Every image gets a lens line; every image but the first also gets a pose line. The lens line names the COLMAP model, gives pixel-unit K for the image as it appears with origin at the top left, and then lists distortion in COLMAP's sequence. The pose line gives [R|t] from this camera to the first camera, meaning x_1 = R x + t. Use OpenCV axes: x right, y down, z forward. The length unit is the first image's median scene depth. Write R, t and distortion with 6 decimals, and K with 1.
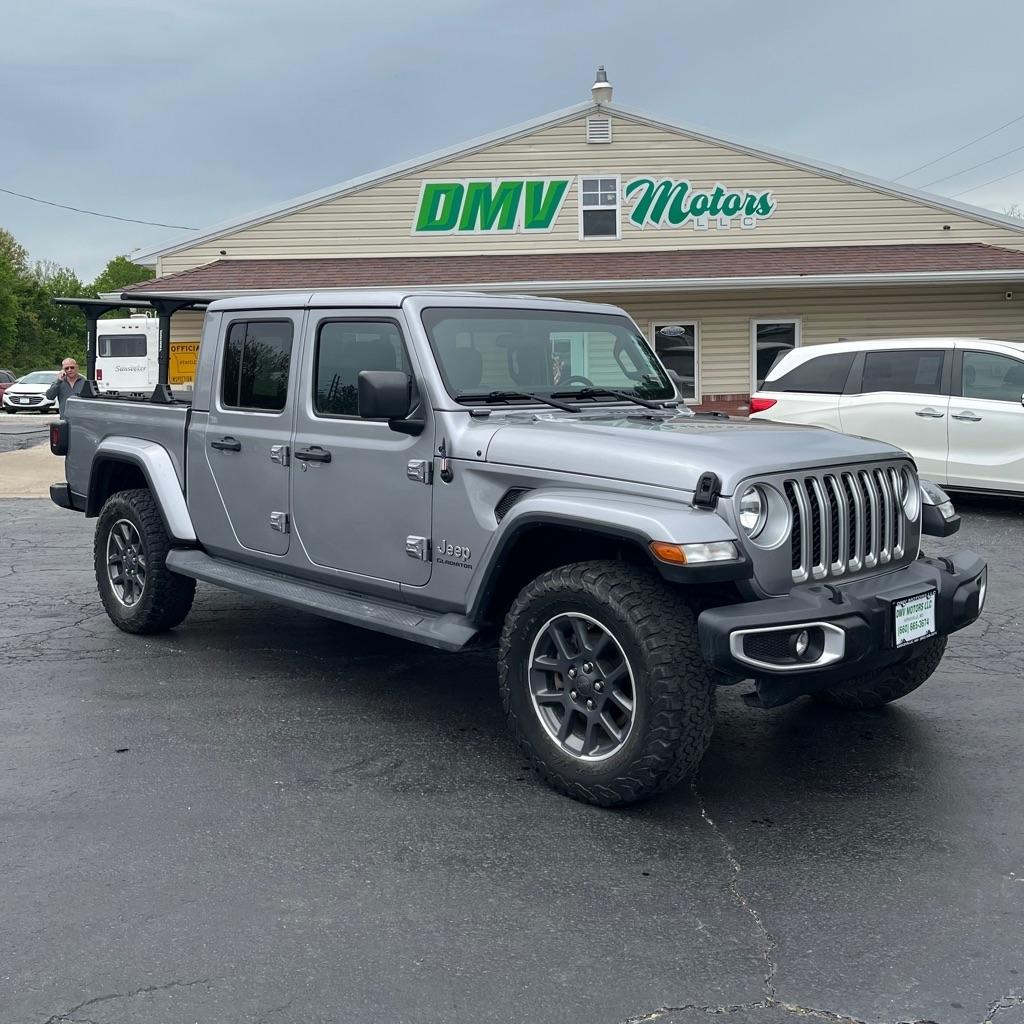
lens RADIAL K [[1038.9, 0, 498.5], [0, 1038.9, 440.4], [0, 0, 1]] dist [0.071243, -0.144966]
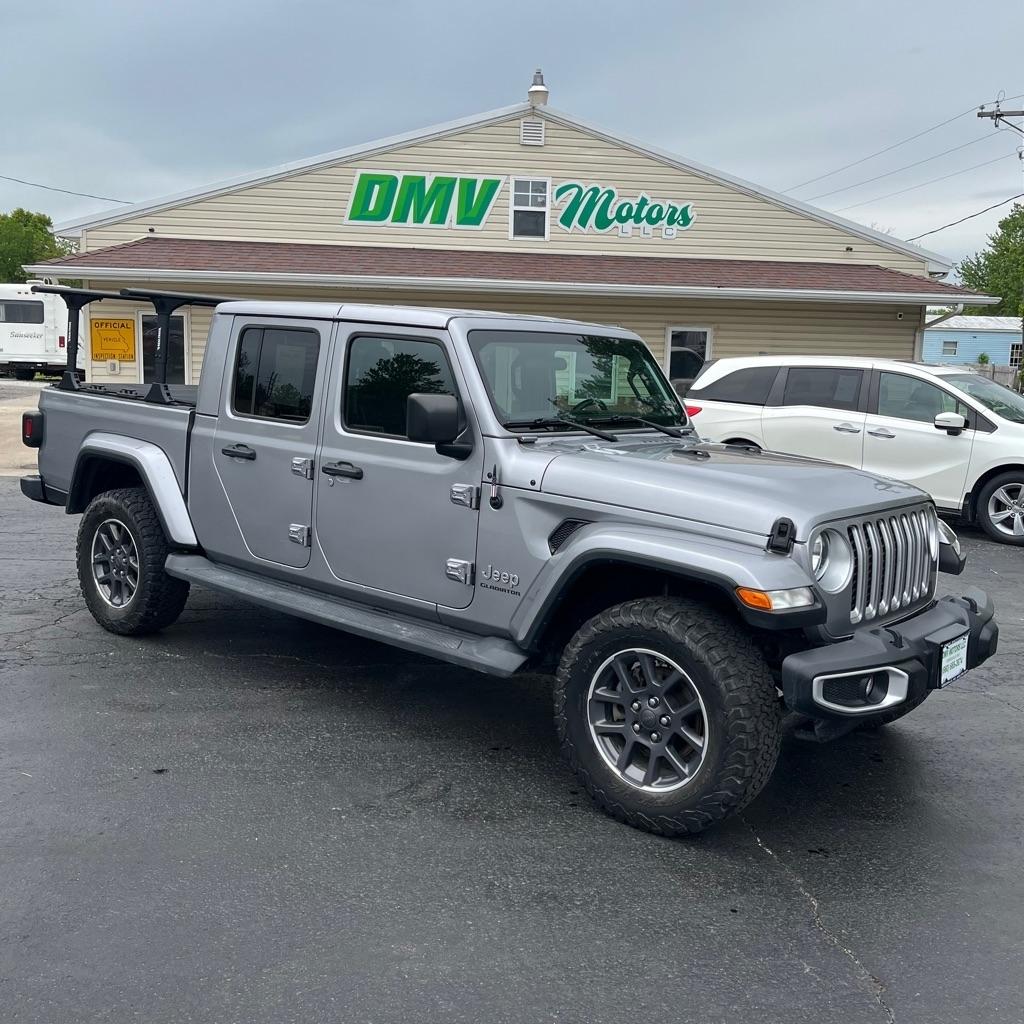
lens RADIAL K [[999.4, 0, 498.4], [0, 999.4, 474.2], [0, 0, 1]] dist [0.032334, -0.019706]
pose [[0.993177, 0.035829, 0.110976, -0.107444], [-0.041431, 0.997959, 0.048587, -0.027757], [-0.109008, -0.052854, 0.992635, 0.029741]]
